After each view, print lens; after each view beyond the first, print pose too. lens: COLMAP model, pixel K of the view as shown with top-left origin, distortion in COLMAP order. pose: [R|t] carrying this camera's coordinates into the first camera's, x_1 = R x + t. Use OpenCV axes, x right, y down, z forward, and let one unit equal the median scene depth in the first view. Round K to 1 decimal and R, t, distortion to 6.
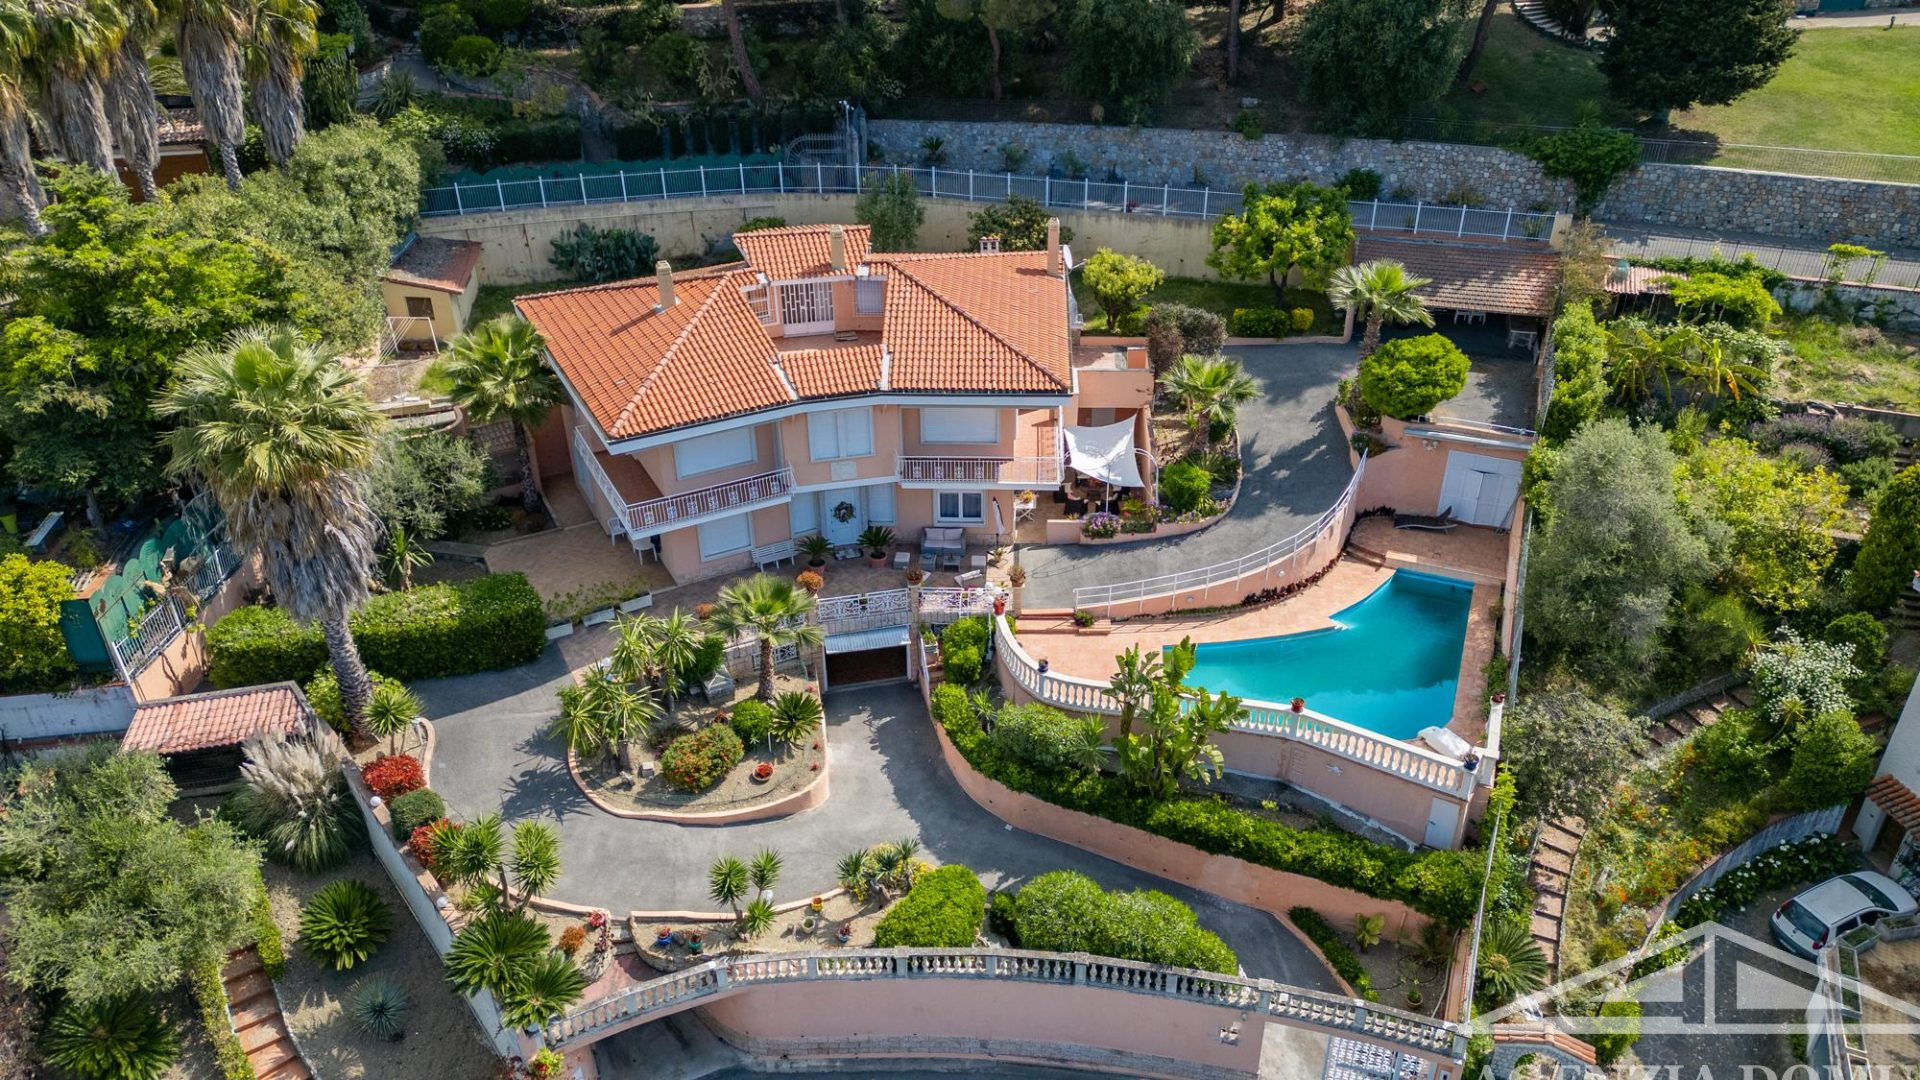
lens RADIAL K [[1338.6, 0, 952.8], [0, 1338.6, 532.3], [0, 0, 1]] dist [0.040915, -0.020095]
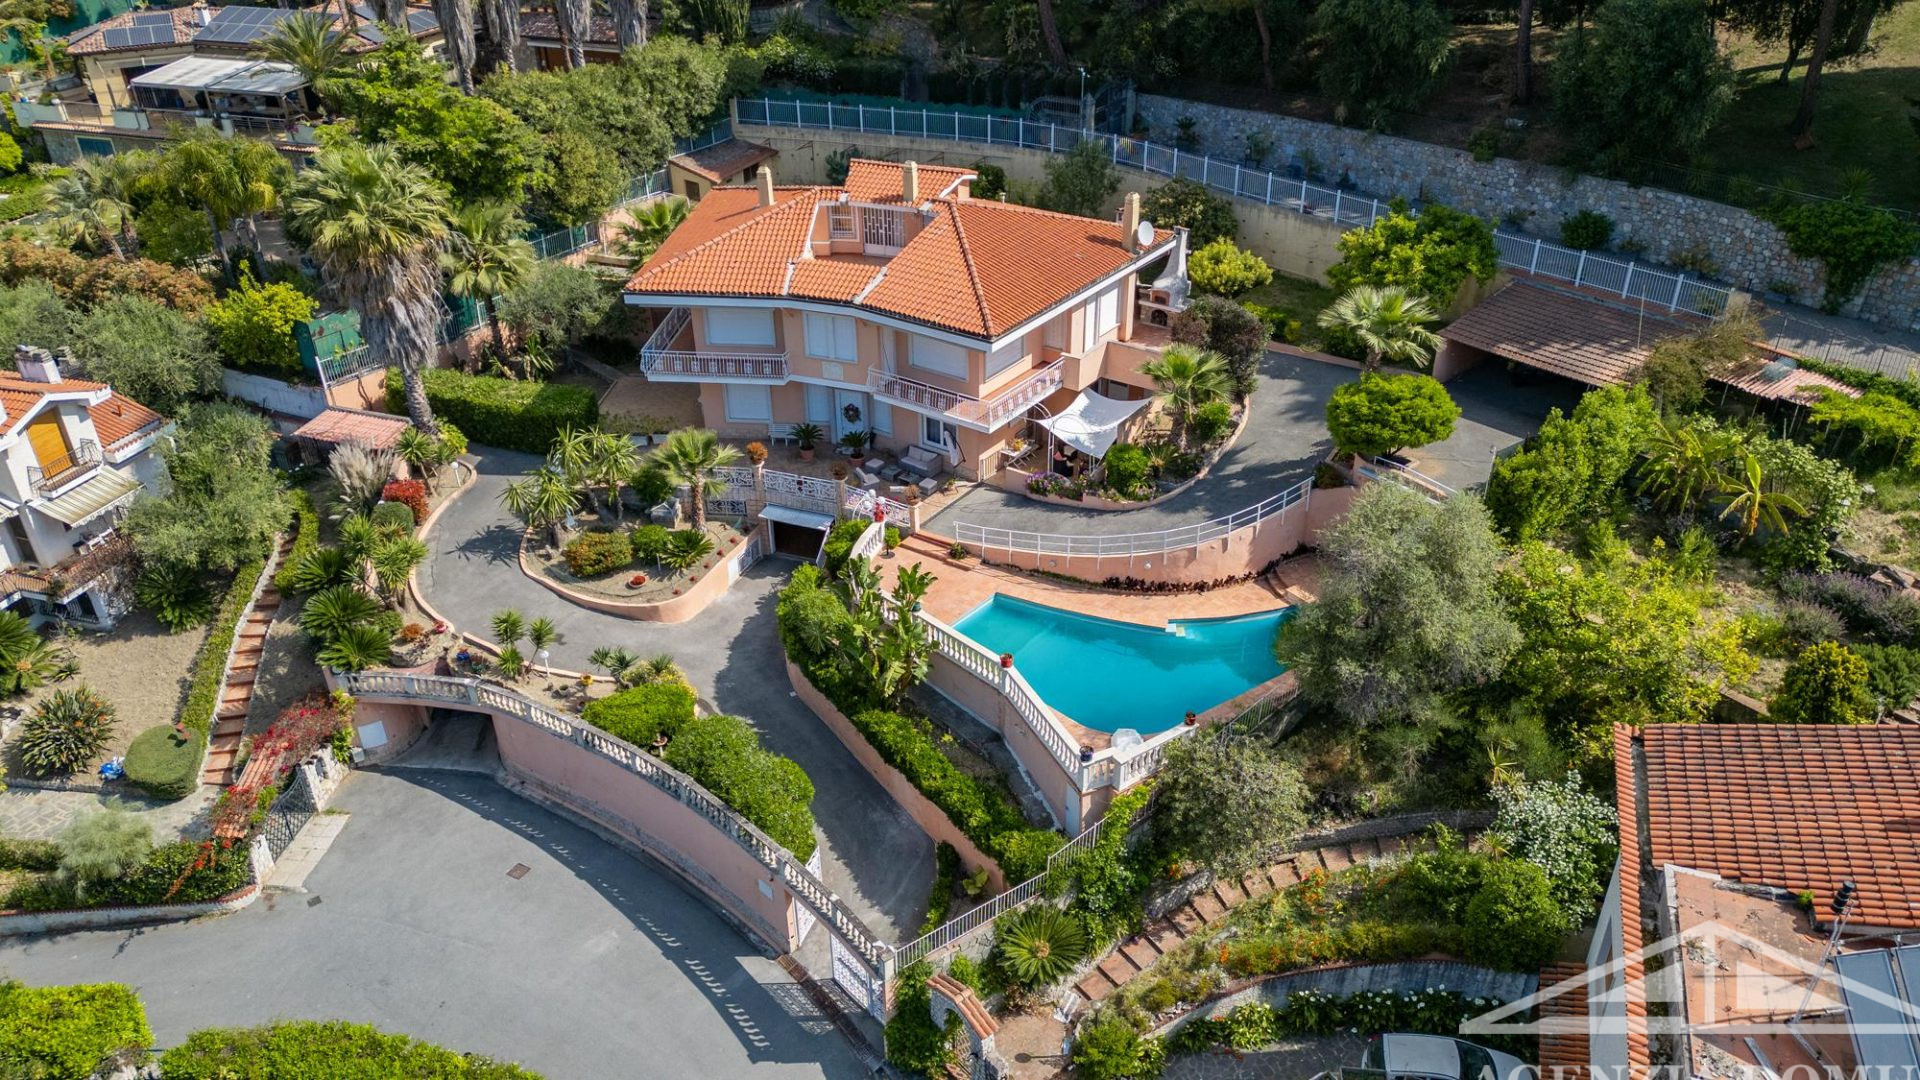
lens RADIAL K [[1338.6, 0, 951.7], [0, 1338.6, 542.4], [0, 0, 1]] dist [0.040915, -0.020095]
pose [[0.840939, 0.278908, -0.463716, 0.529862], [-0.275004, 0.958301, 0.077669, -0.021339], [0.466042, 0.062209, 0.882573, 0.052066]]
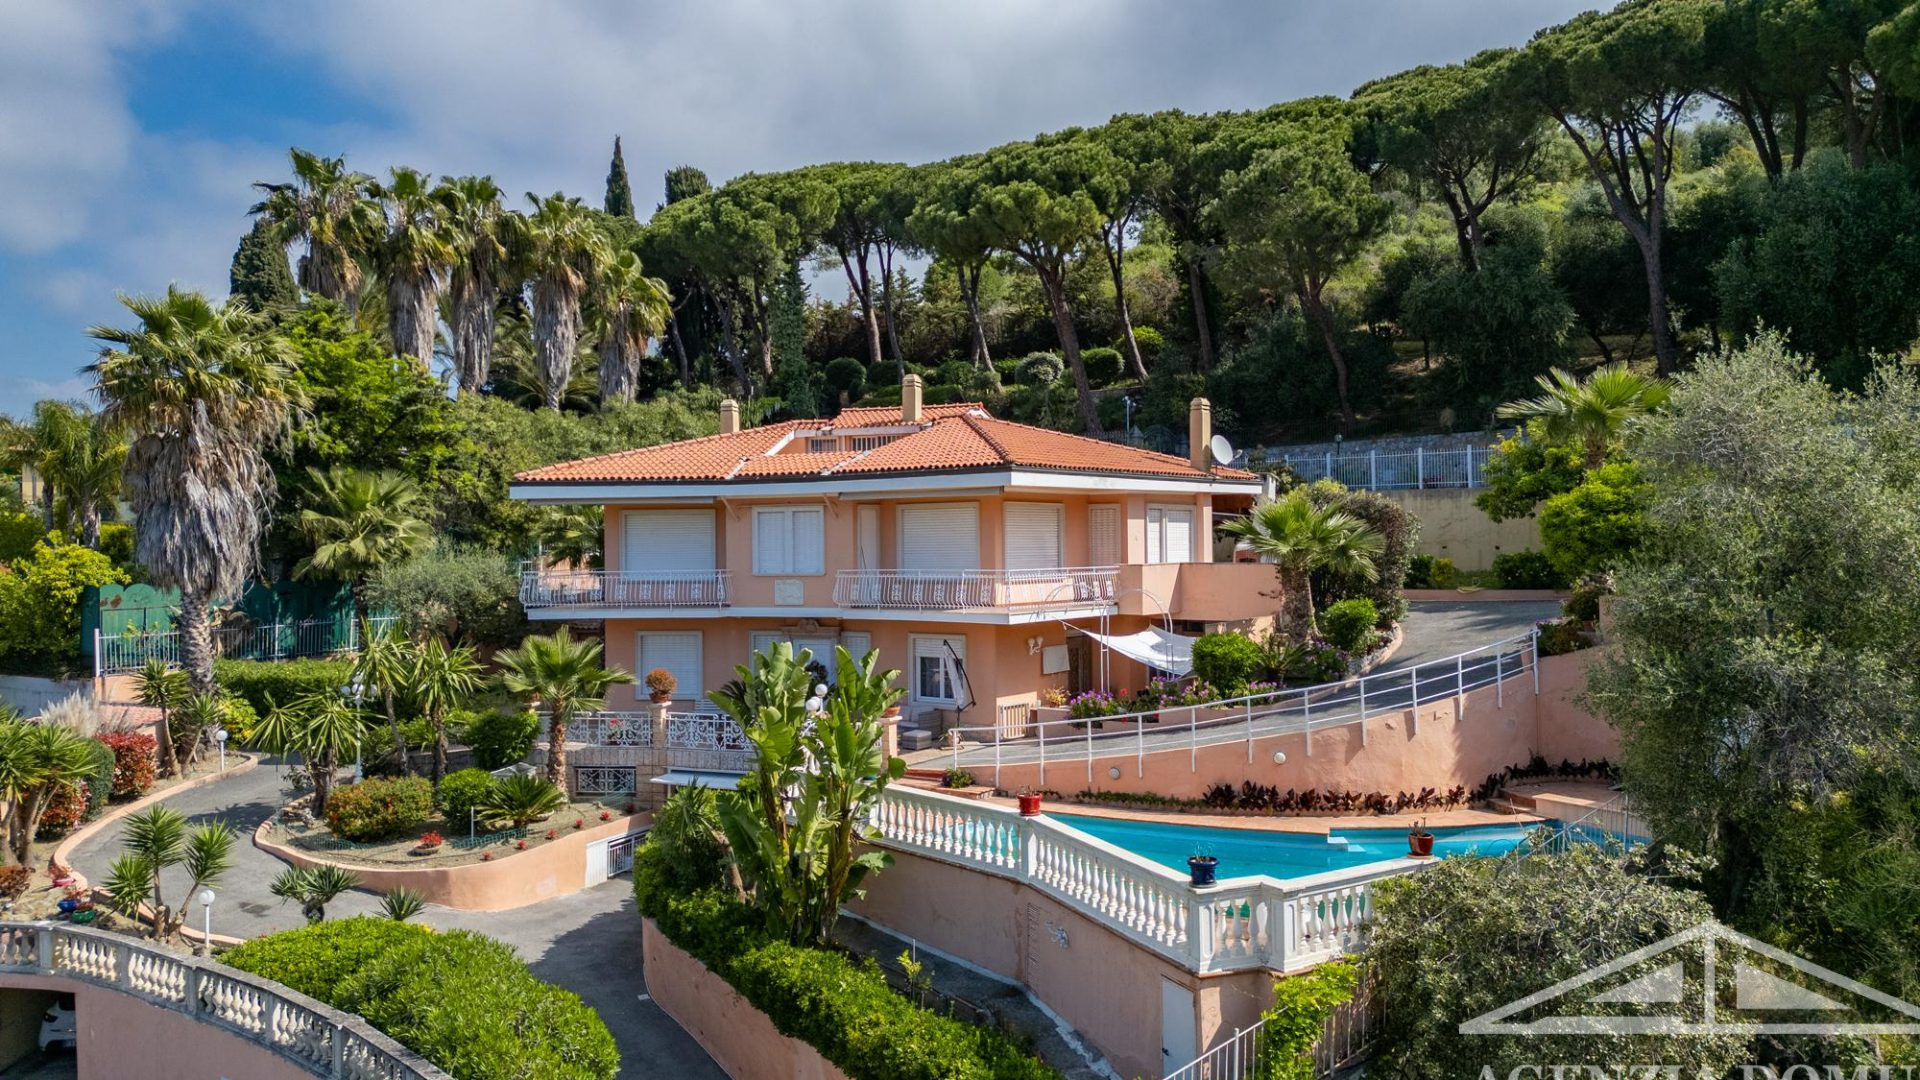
lens RADIAL K [[1338.6, 0, 955.0], [0, 1338.6, 527.4], [0, 0, 1]] dist [0.040915, -0.020095]
pose [[0.820272, -0.000567, -0.571973, 0.421313], [-0.294047, 0.857316, -0.422547, 0.210446], [0.490601, 0.514791, 0.703065, 0.438610]]
